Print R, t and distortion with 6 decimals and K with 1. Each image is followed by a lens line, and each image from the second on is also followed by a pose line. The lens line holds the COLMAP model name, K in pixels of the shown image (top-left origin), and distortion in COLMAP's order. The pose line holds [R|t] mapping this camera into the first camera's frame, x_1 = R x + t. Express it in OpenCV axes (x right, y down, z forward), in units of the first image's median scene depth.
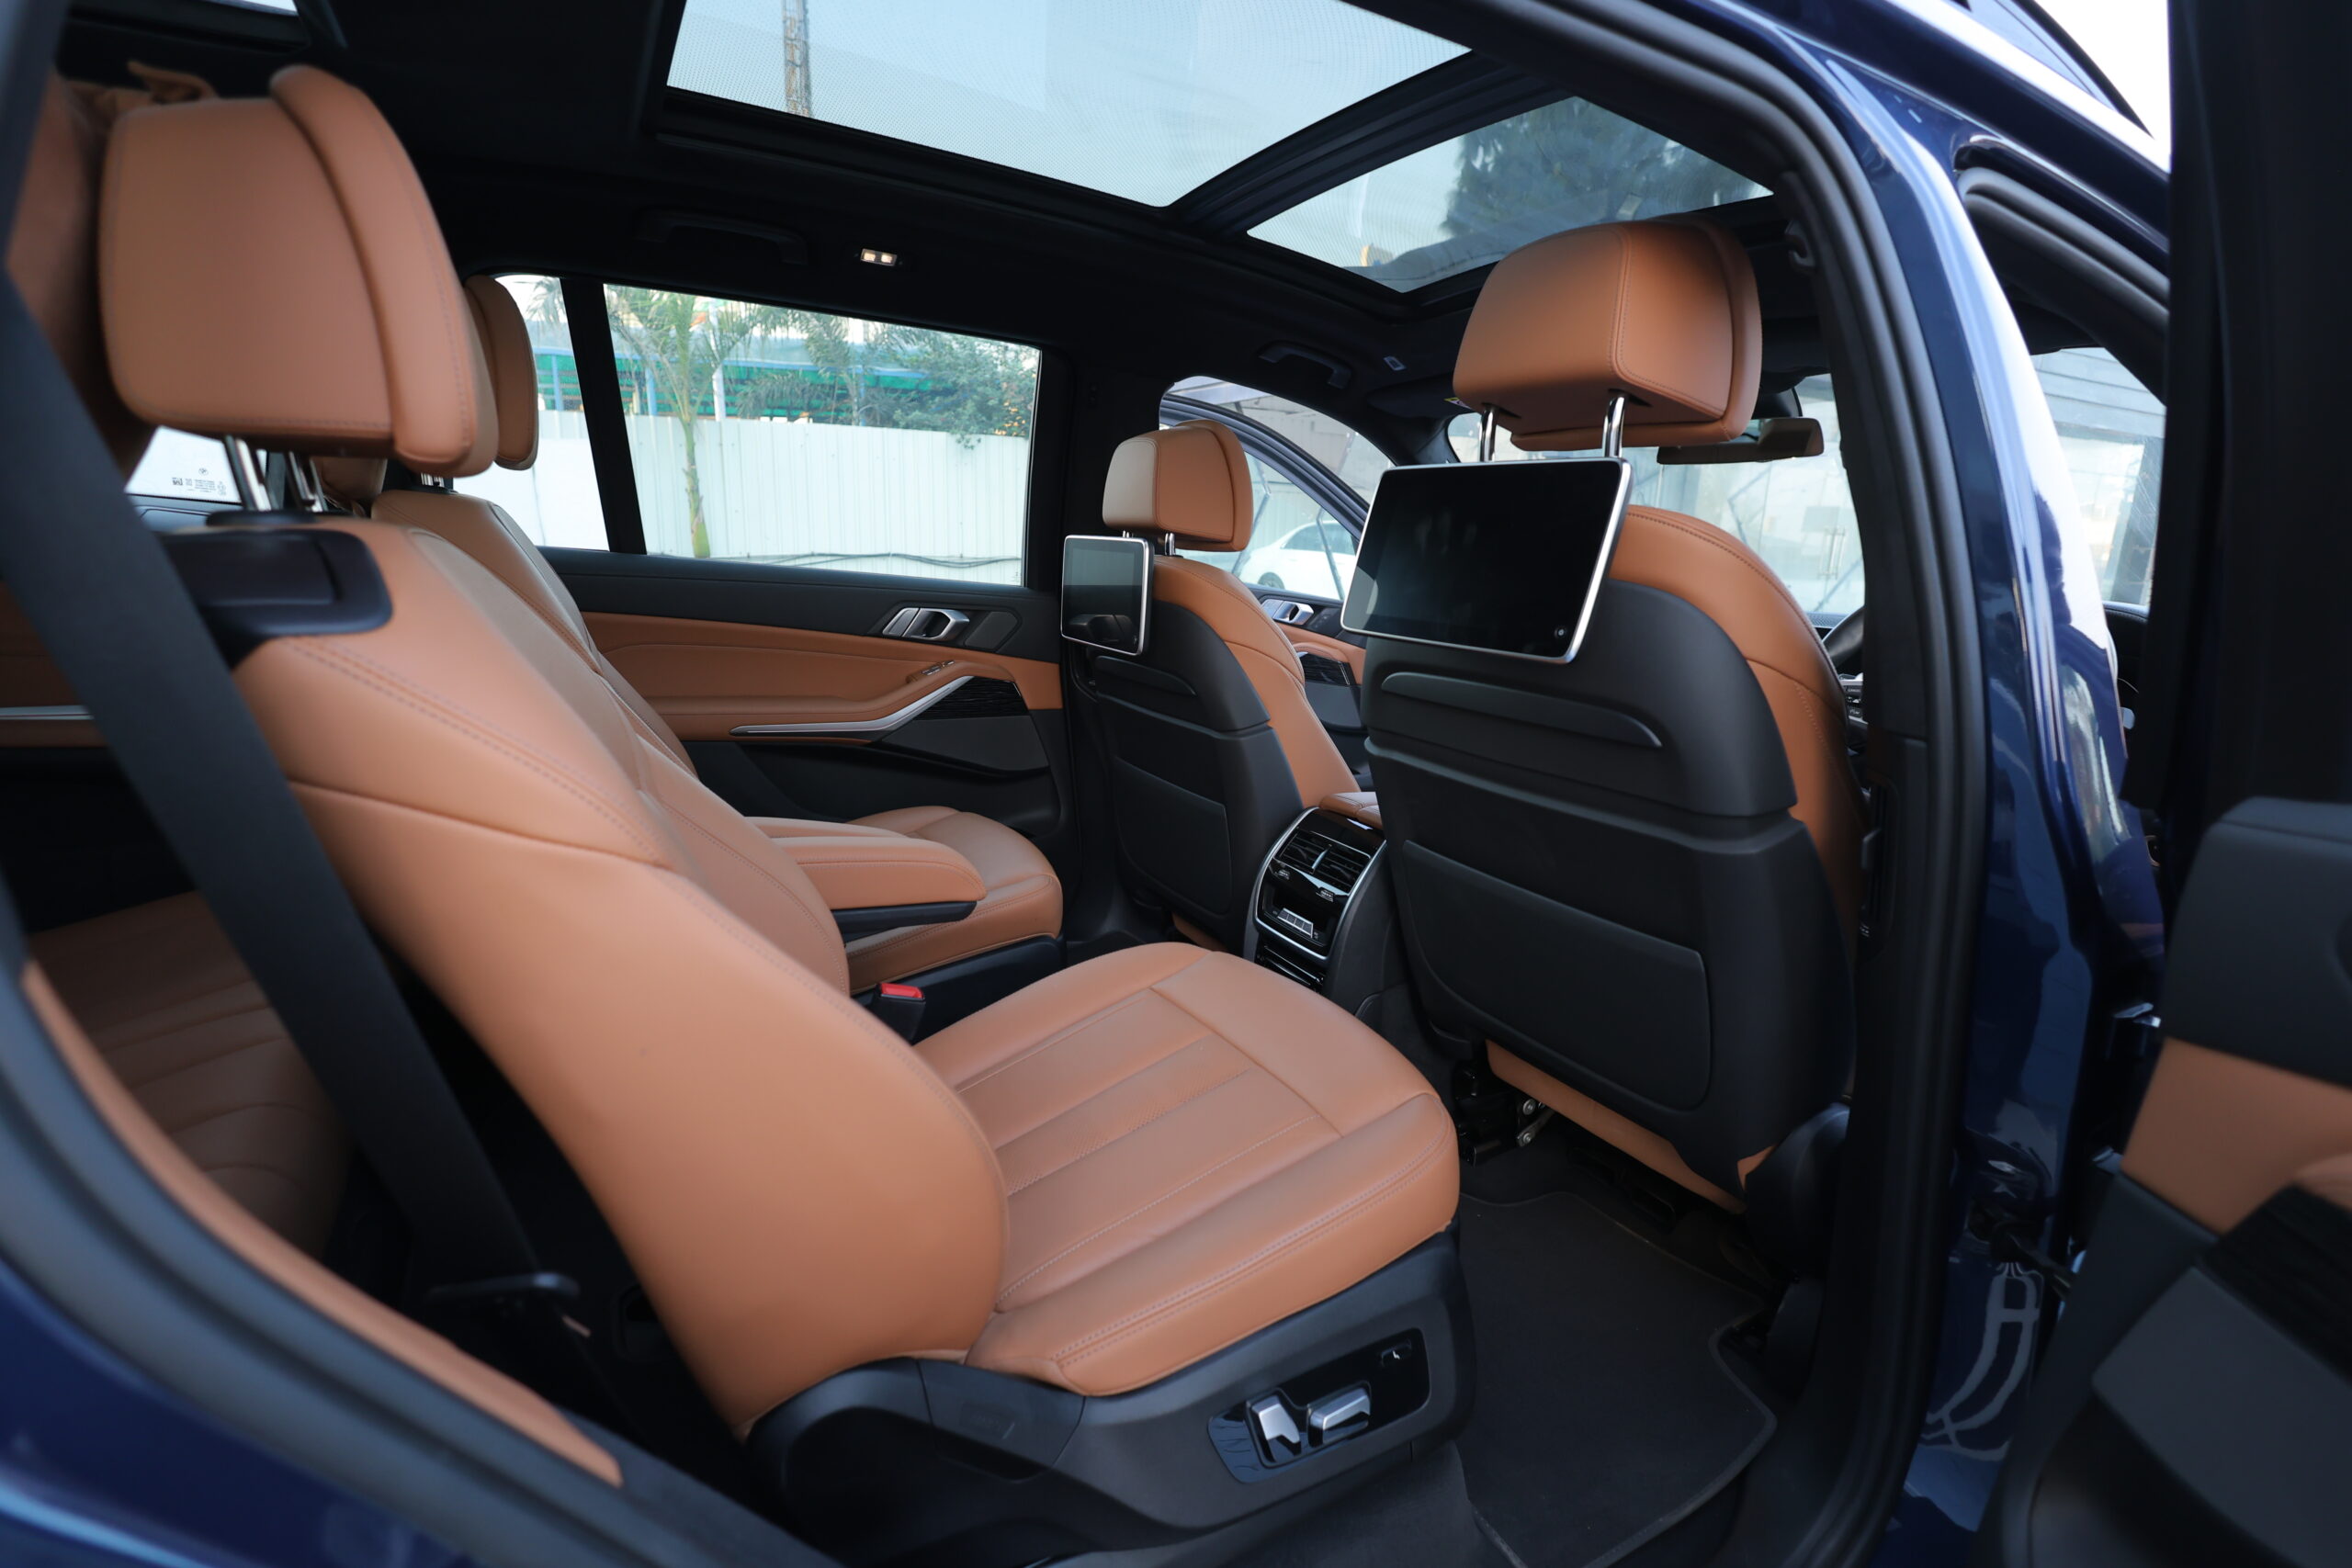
lens RADIAL K [[1103.2, 0, 1176.0], [0, 1103.2, 784.0], [0, 0, 1]] dist [0.002941, -0.000180]
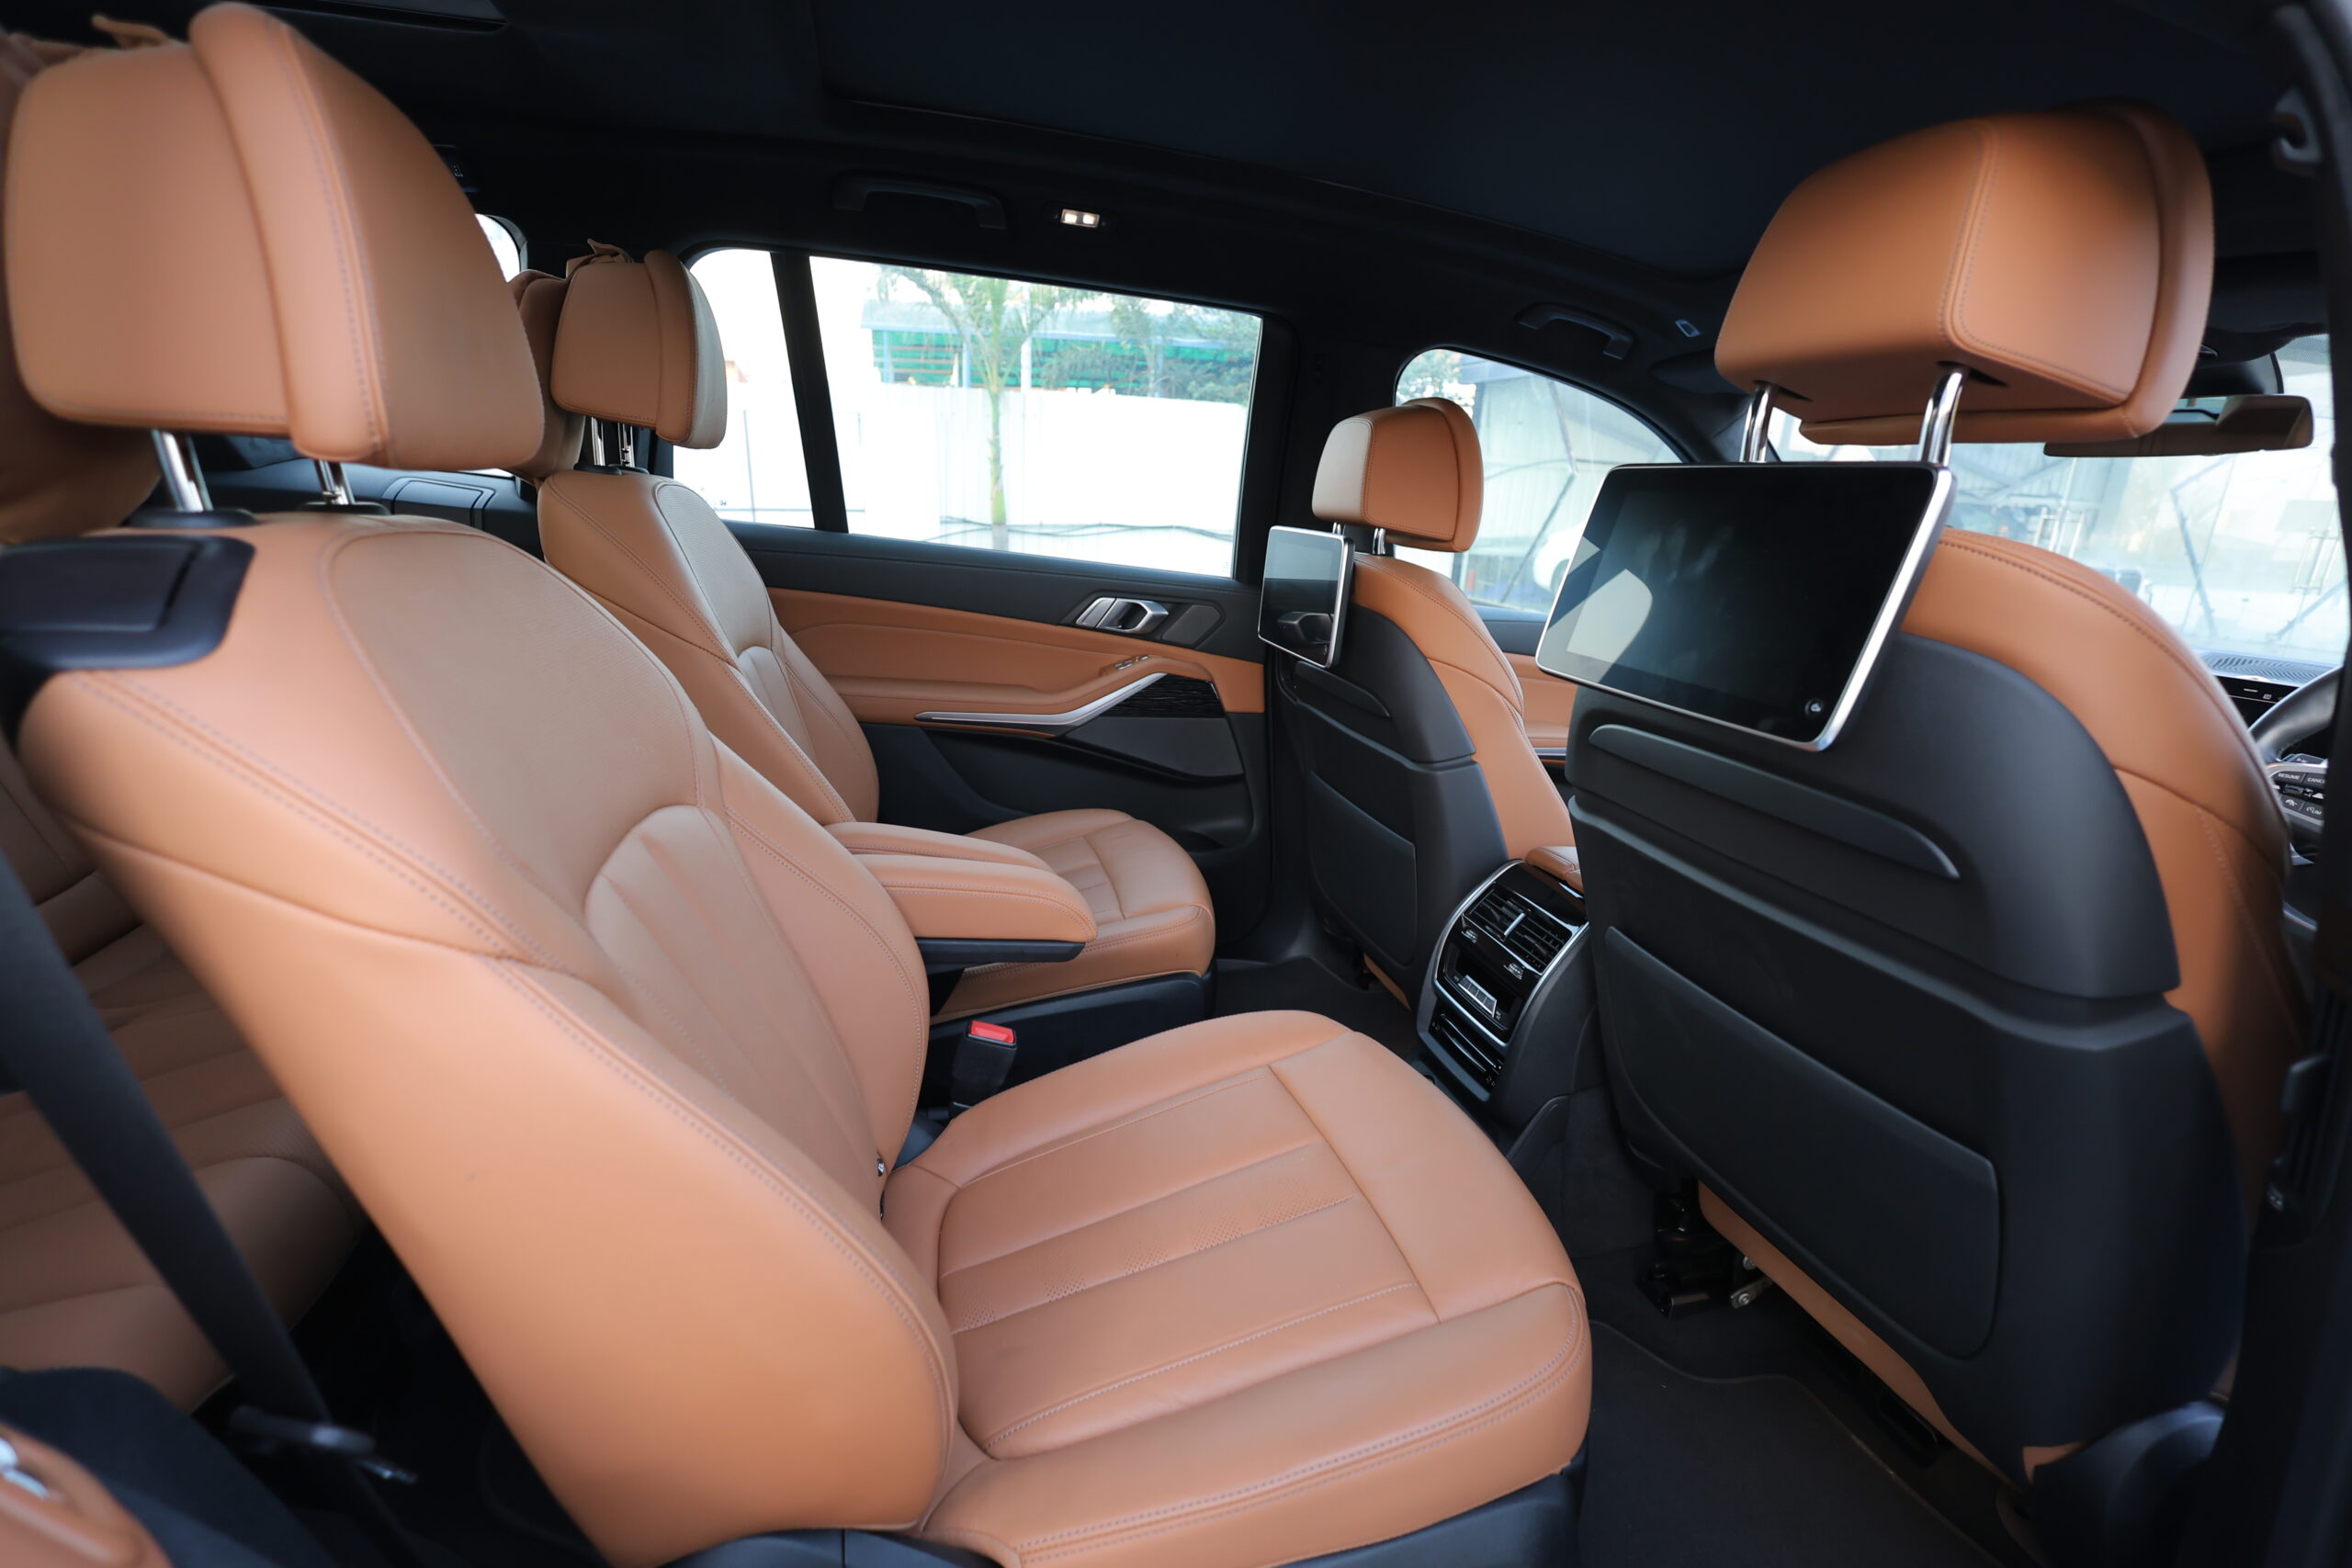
lens RADIAL K [[1094.9, 0, 1172.8], [0, 1094.9, 800.2], [0, 0, 1]] dist [0.000696, 0.001636]
pose [[0.963568, 0.092976, -0.250782, 0.074791], [-0.082844, 0.995273, 0.050684, -0.044793], [0.254308, -0.028062, 0.966716, 0.117268]]
